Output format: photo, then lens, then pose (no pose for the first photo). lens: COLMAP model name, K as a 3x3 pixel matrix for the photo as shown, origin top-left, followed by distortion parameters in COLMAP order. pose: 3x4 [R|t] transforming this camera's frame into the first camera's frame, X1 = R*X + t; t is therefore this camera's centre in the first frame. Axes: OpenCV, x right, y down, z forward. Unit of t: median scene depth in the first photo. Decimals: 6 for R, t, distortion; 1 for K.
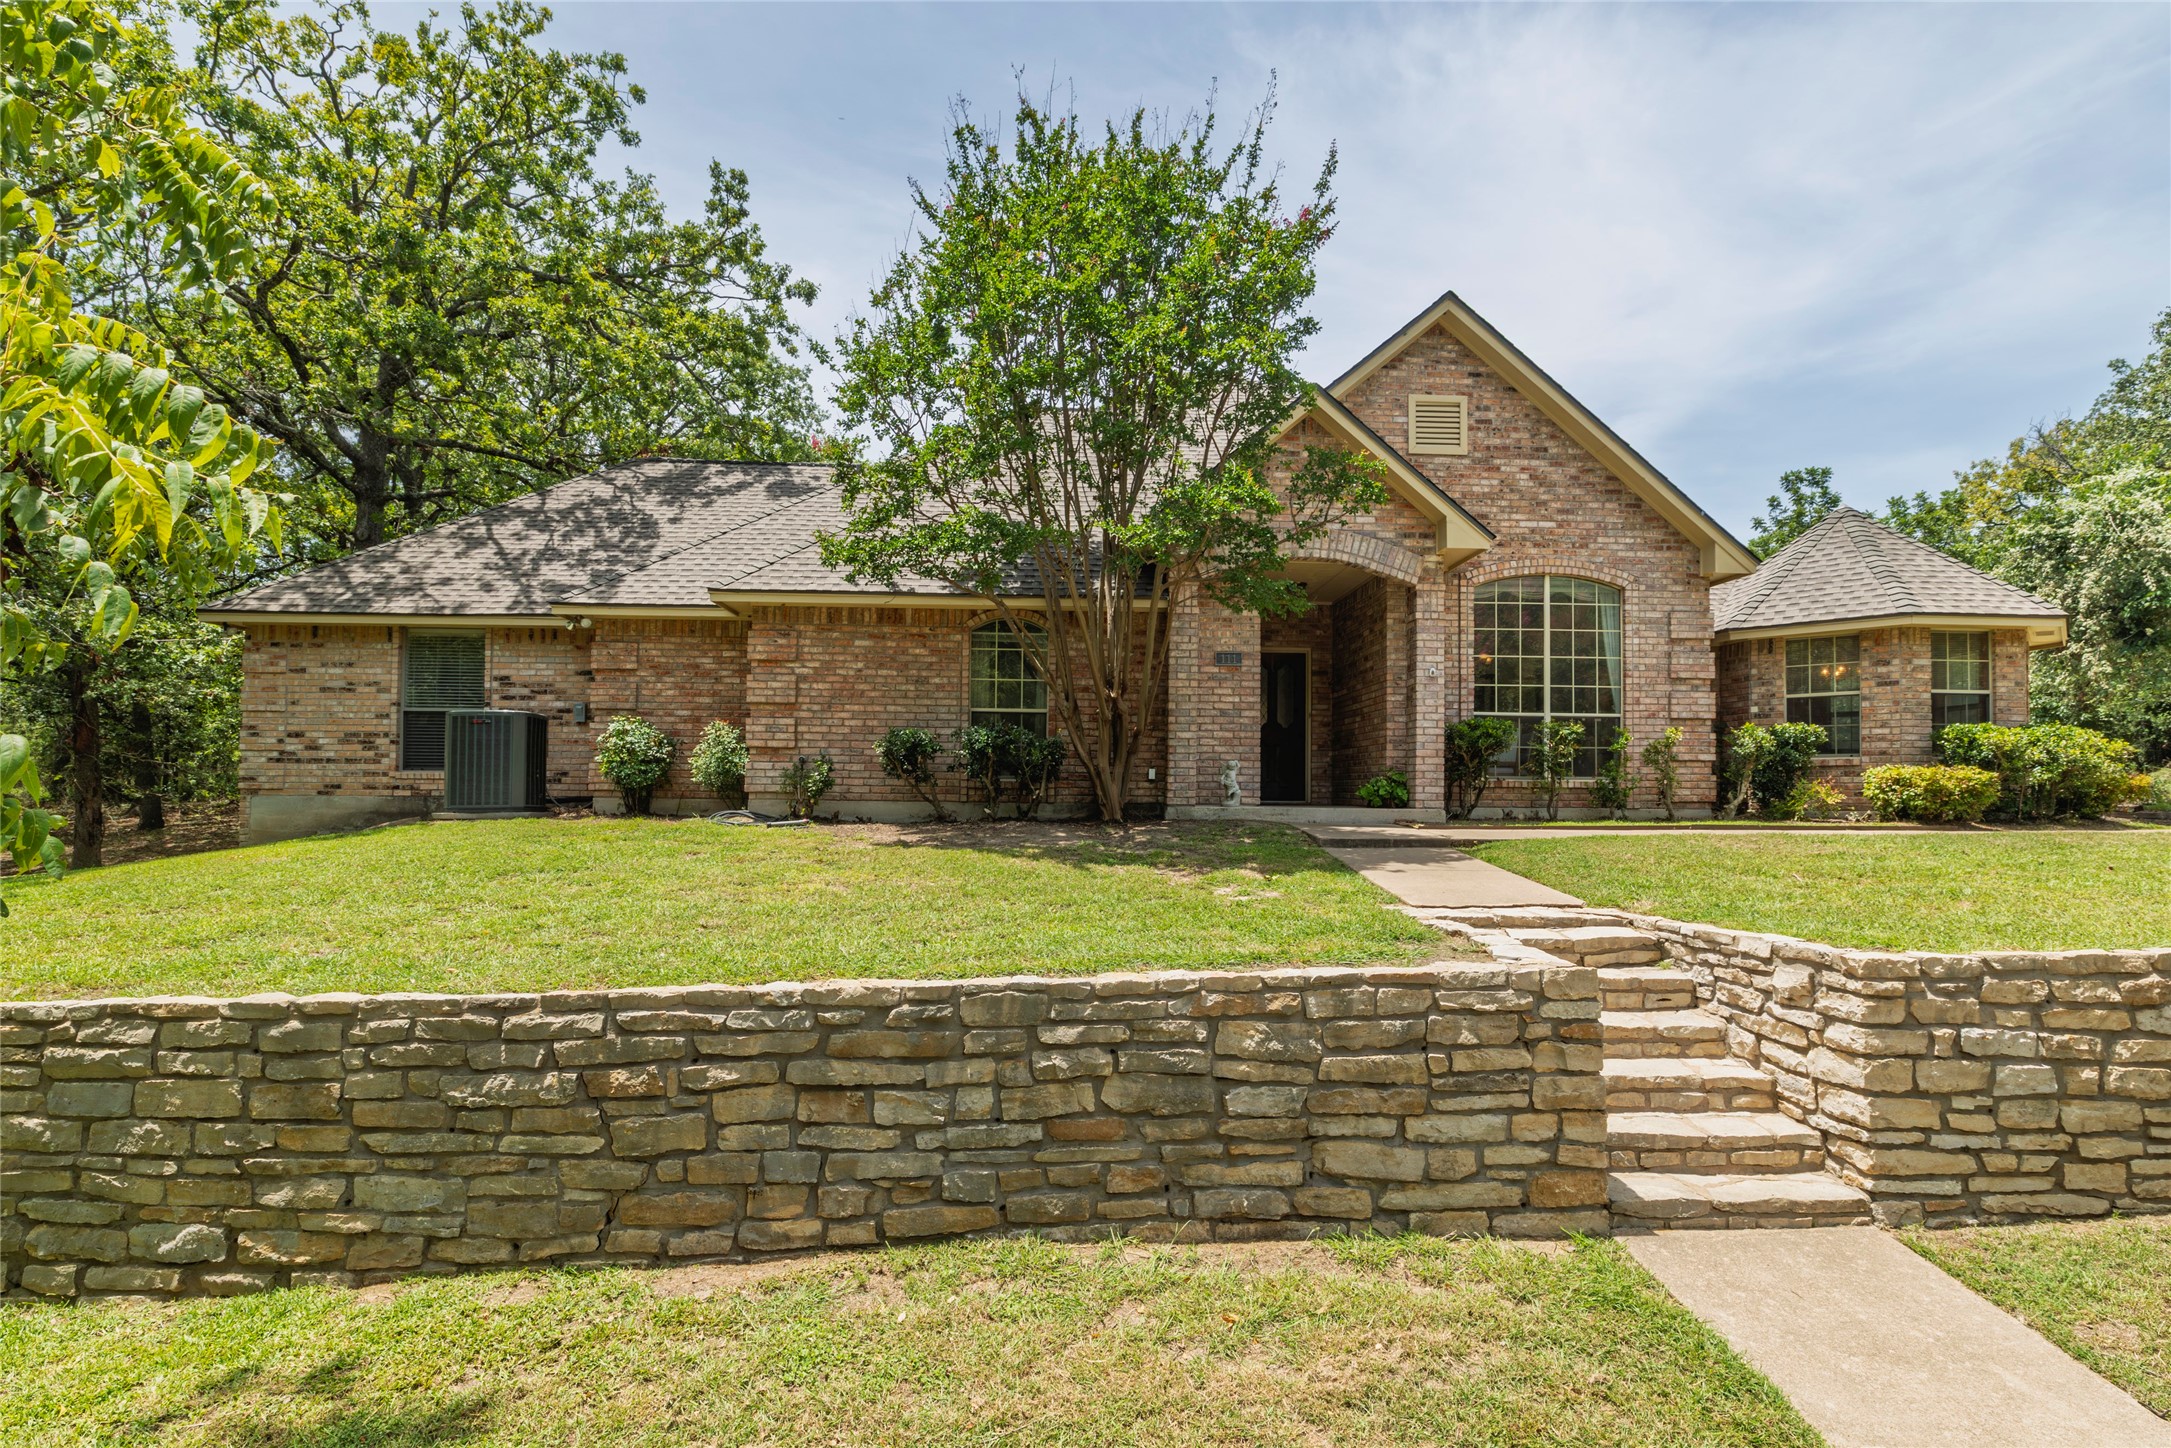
lens RADIAL K [[1043.8, 0, 1085.5], [0, 1043.8, 702.4], [0, 0, 1]] dist [0.000176, 0.000752]
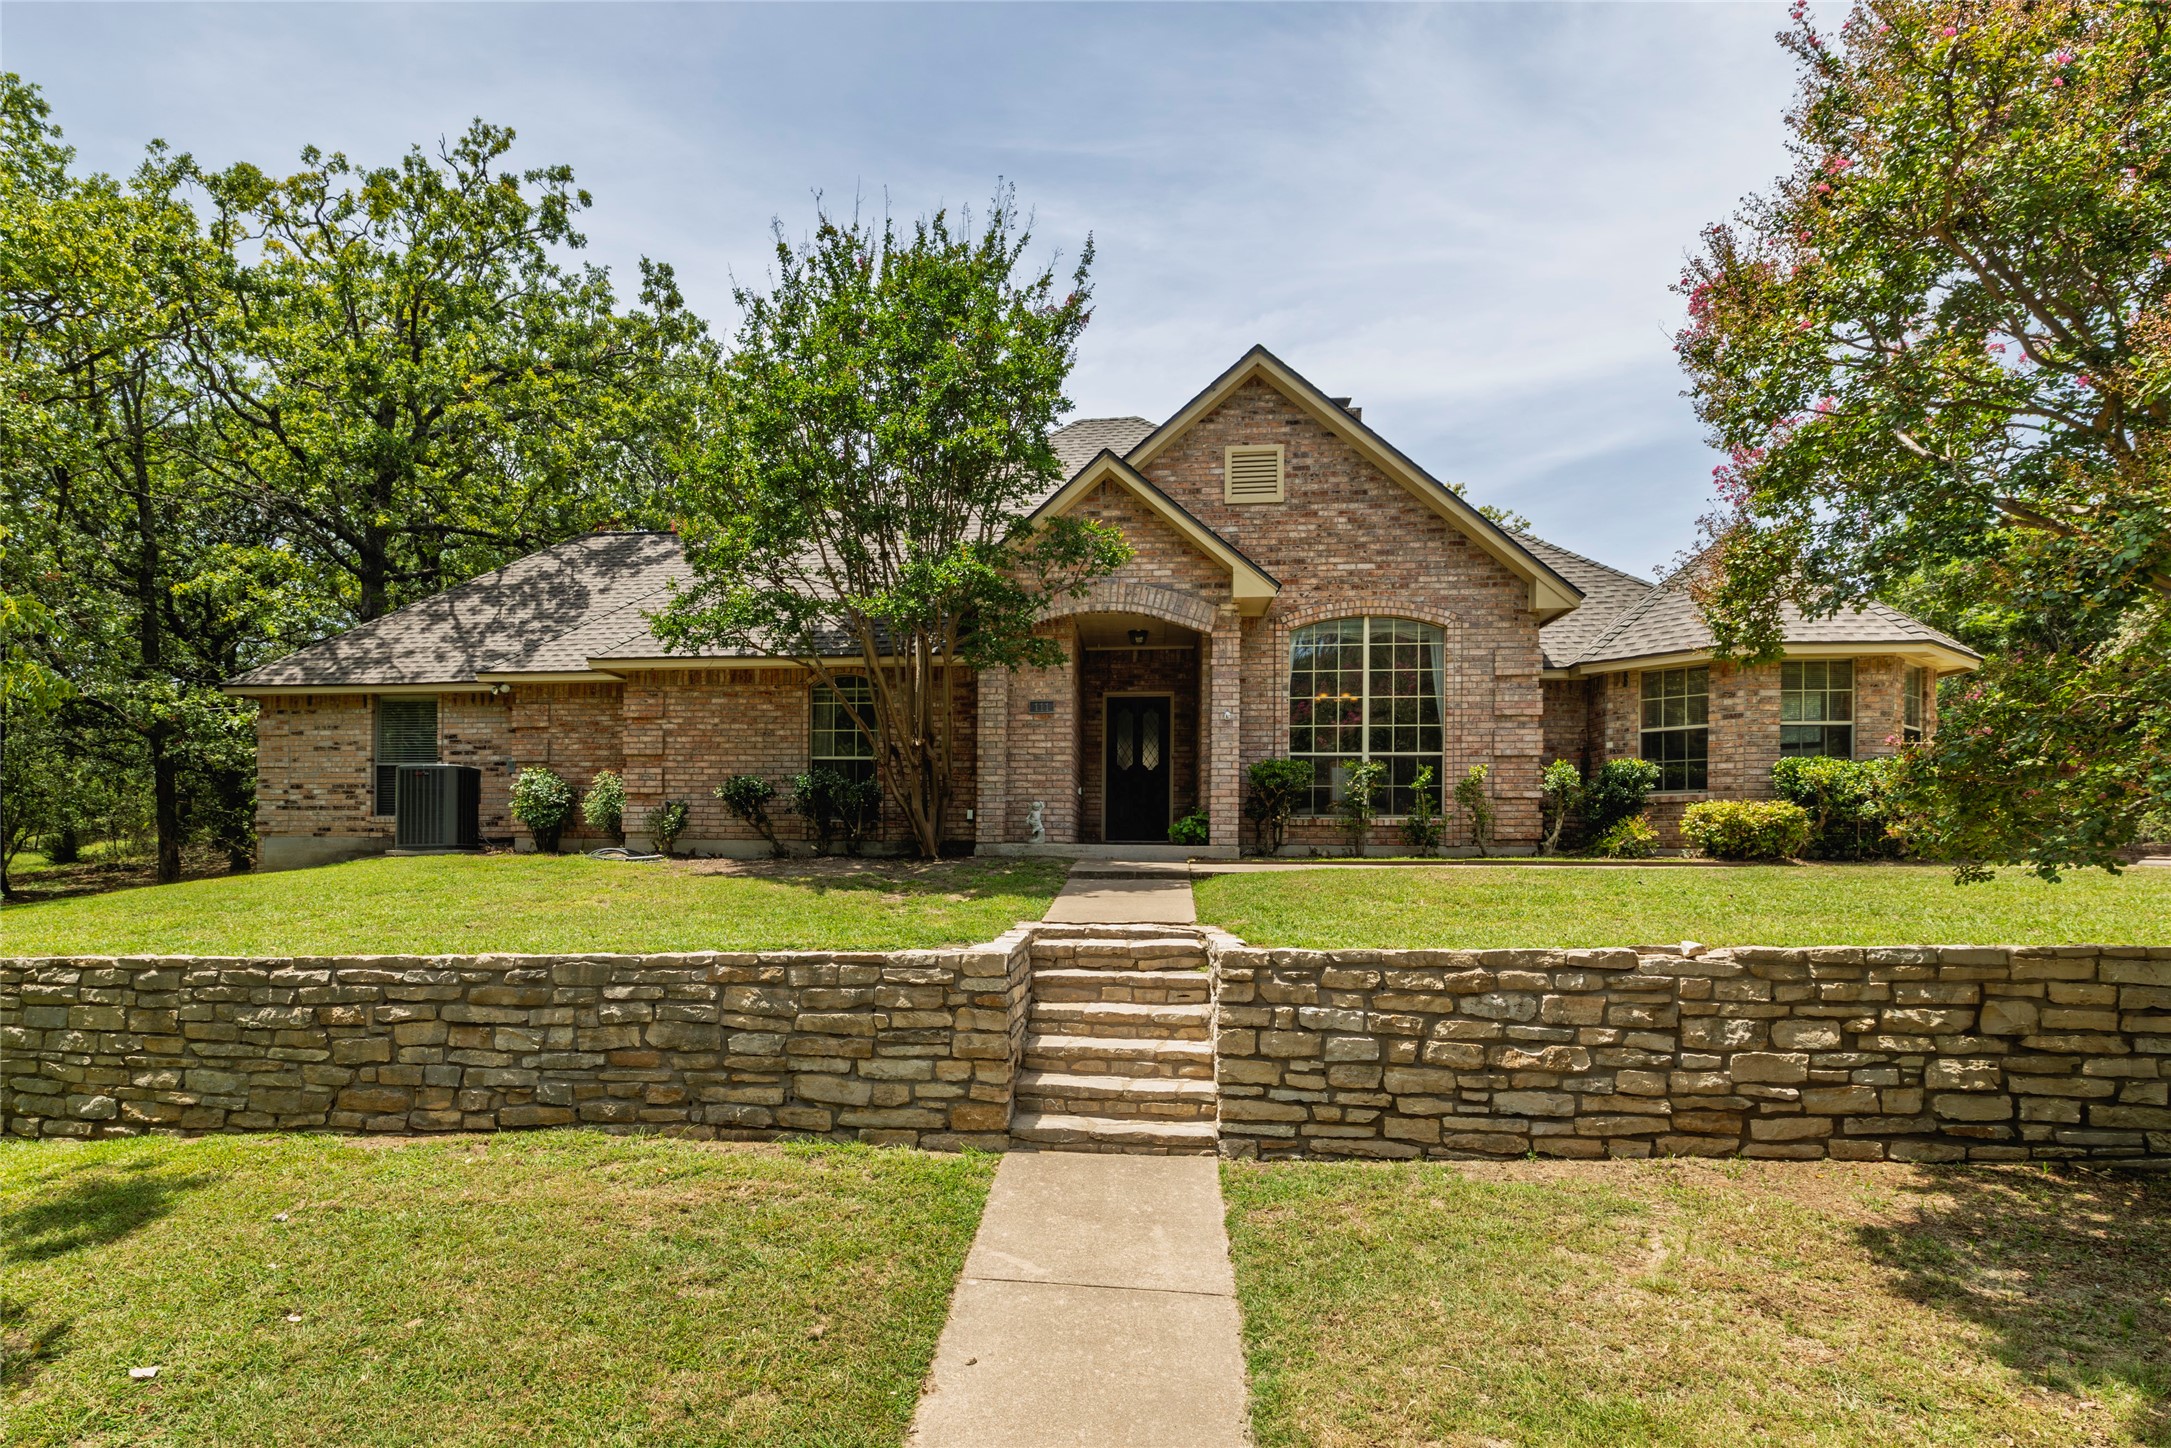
lens RADIAL K [[1234.4, 0, 1085.4], [0, 1234.4, 744.4], [0, 0, 1]] dist [-0.000005, -0.000391]
pose [[0.983715, -0.016414, -0.178985, 0.421696], [0.017390, 0.999841, 0.003887, -0.007566], [0.178893, -0.006936, 0.983844, -0.251367]]
